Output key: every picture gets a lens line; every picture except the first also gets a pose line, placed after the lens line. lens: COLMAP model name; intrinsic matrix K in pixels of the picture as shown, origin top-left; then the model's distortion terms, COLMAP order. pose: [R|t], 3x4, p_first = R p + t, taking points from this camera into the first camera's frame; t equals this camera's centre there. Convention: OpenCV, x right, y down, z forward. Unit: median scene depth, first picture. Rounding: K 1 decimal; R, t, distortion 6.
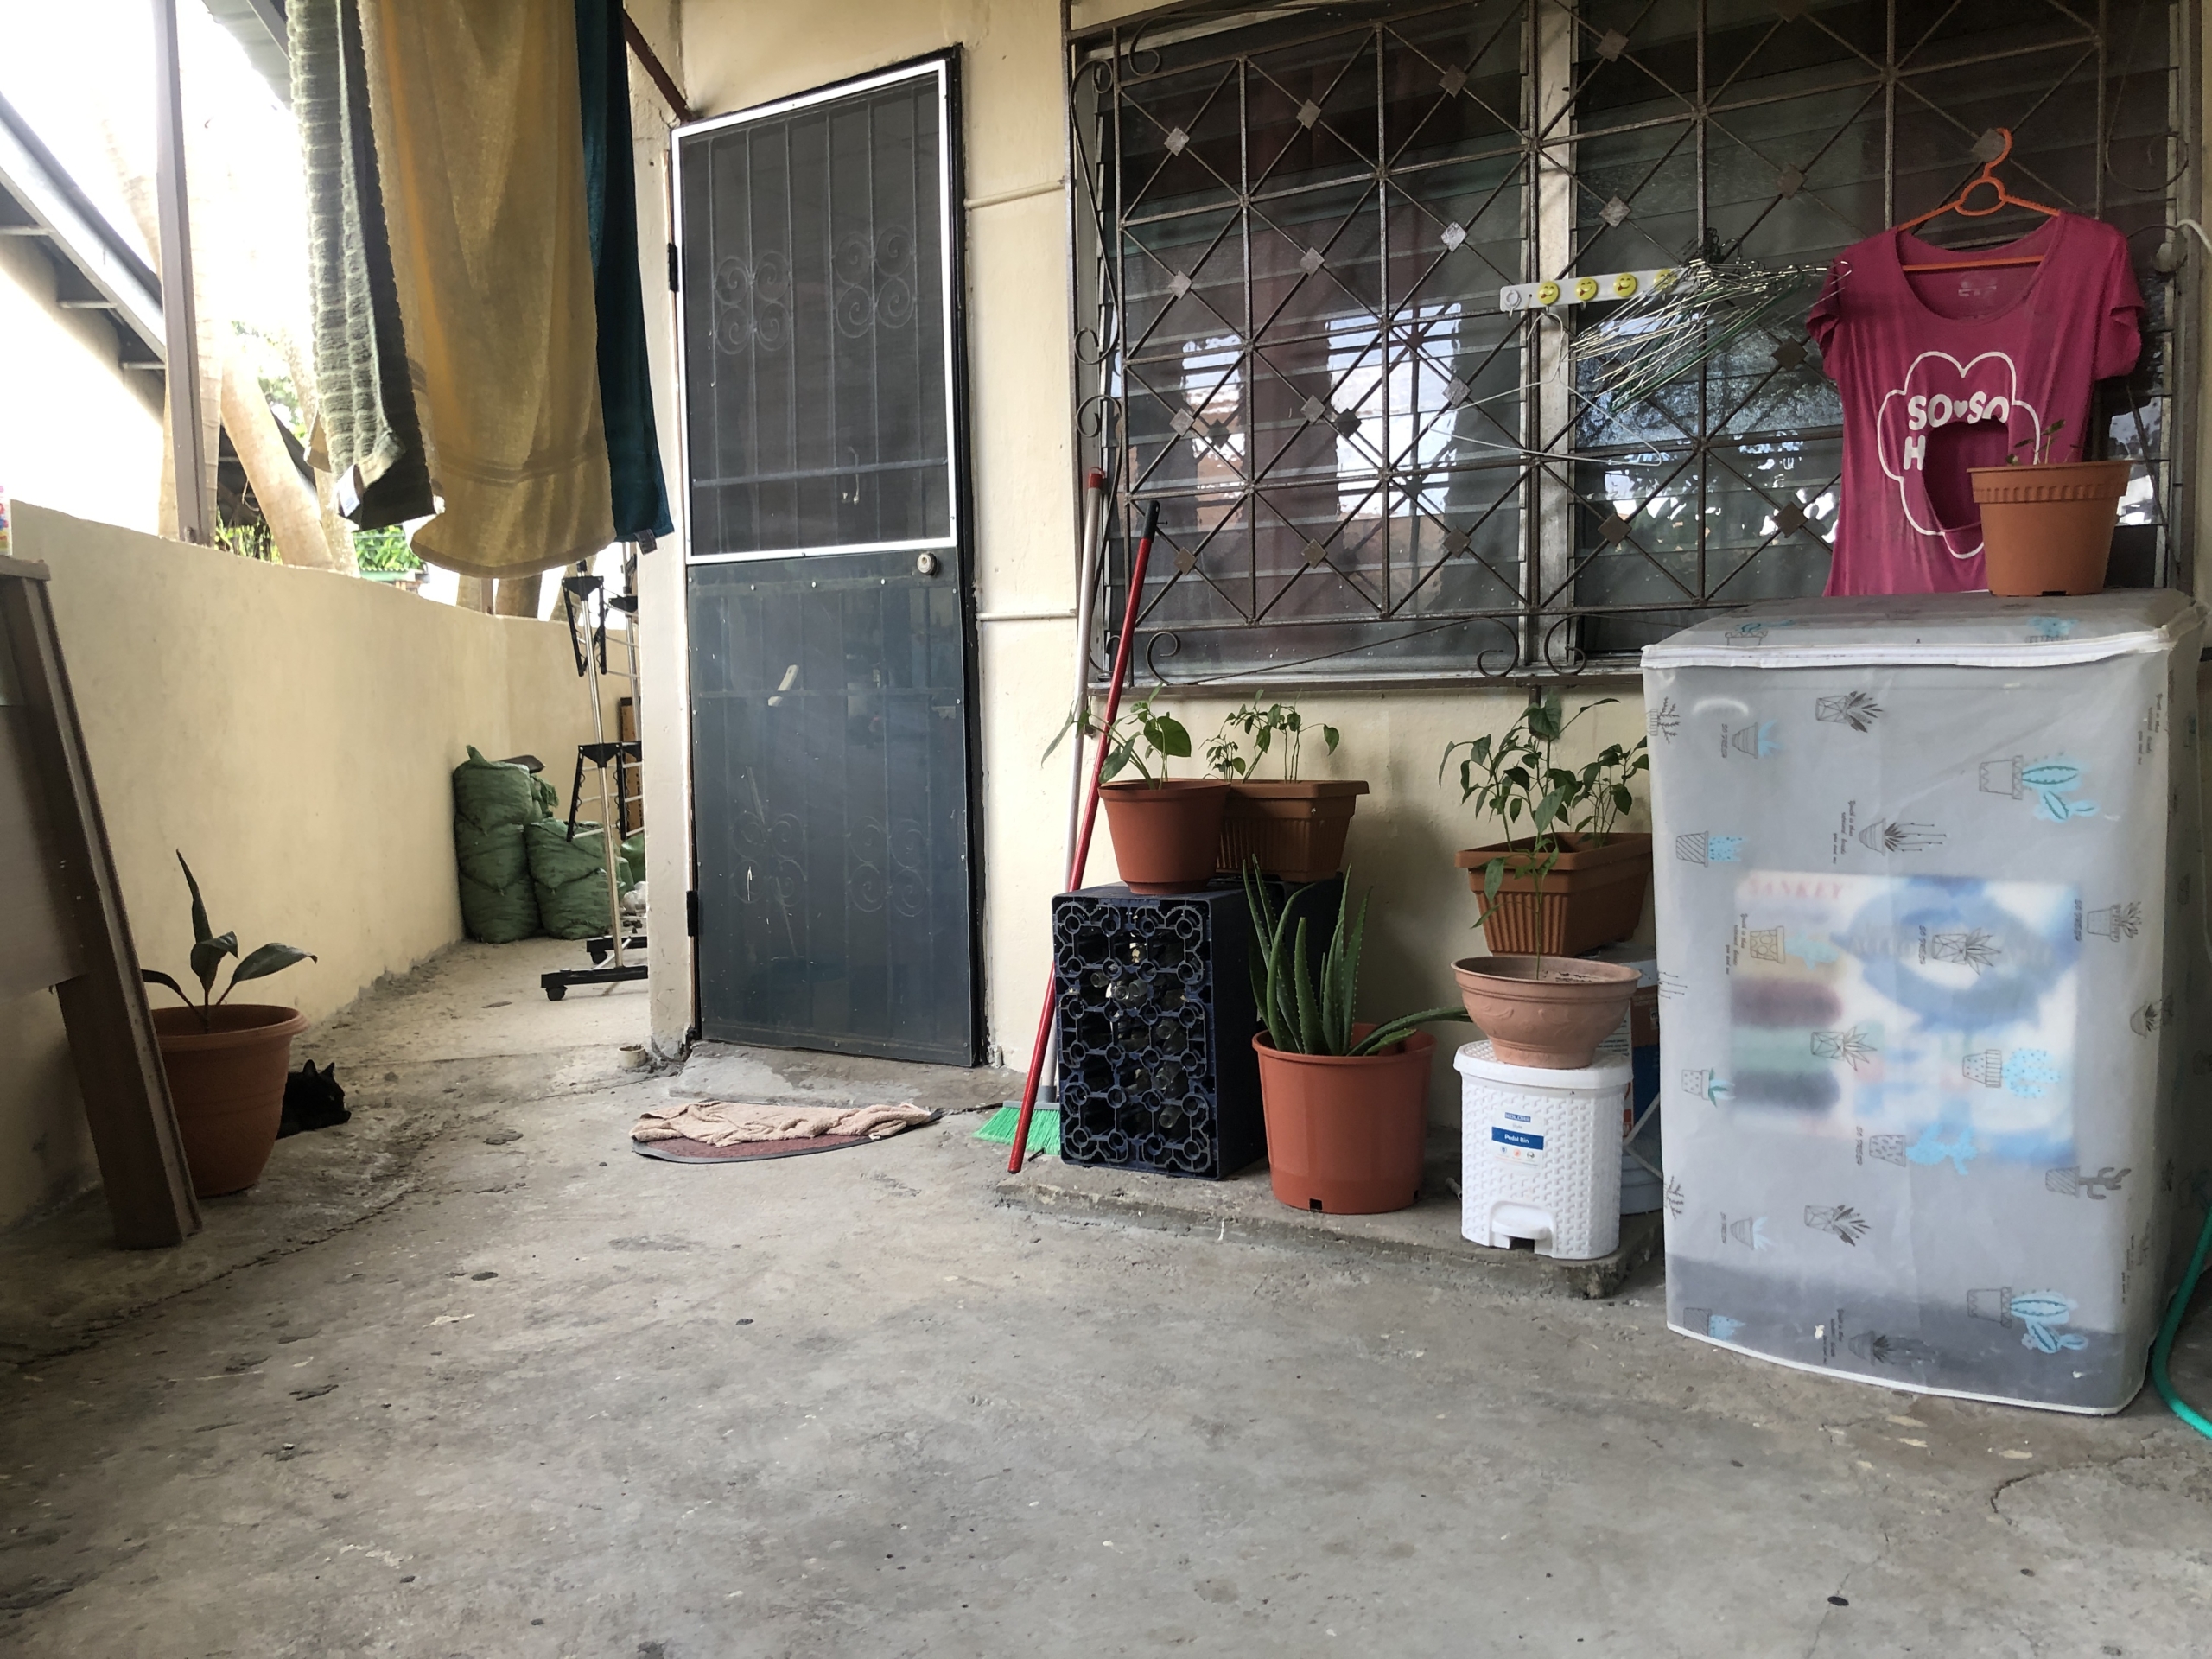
lens RADIAL K [[1800.5, 0, 1107.6], [0, 1800.5, 825.2], [0, 0, 1]] dist [0.030233, -0.036211]
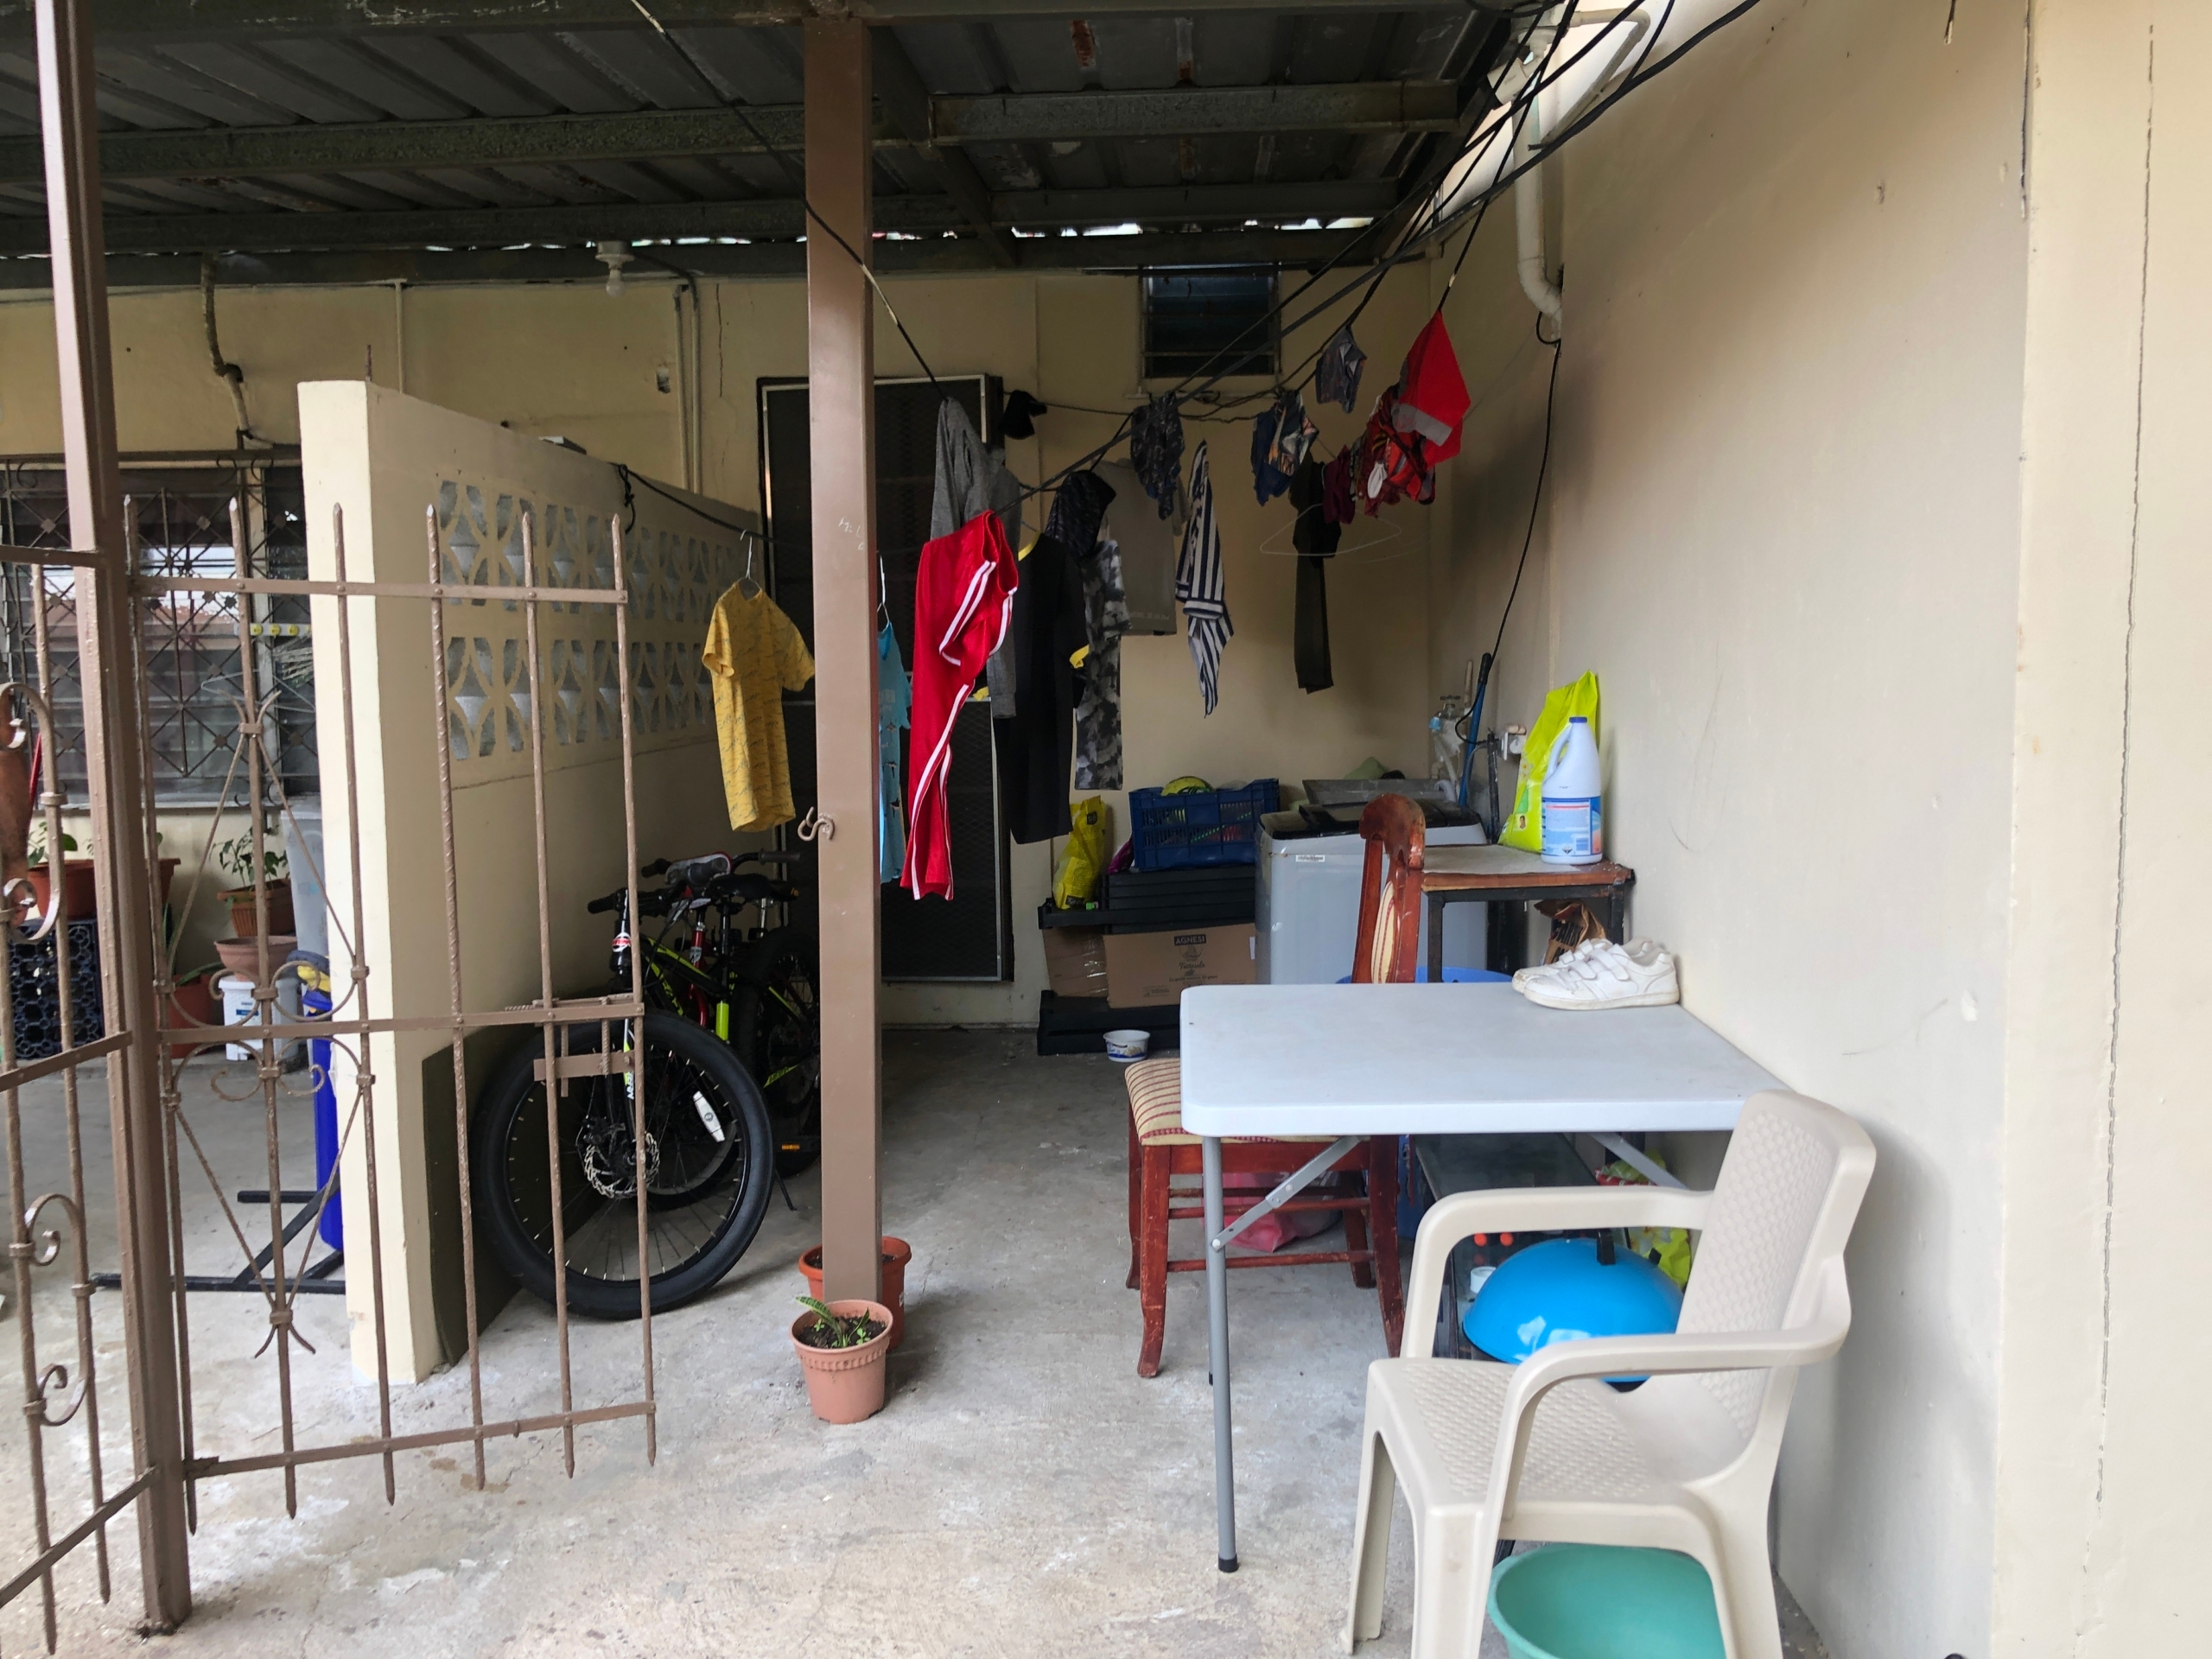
lens RADIAL K [[1800.5, 0, 1108.7], [0, 1800.5, 838.6], [0, 0, 1]] dist [0.030233, -0.036211]
pose [[0.842162, -0.046460, 0.537219, -0.055990], [0.045474, 0.998851, 0.015096, -0.025668], [-0.537303, 0.011716, 0.843308, -1.062385]]
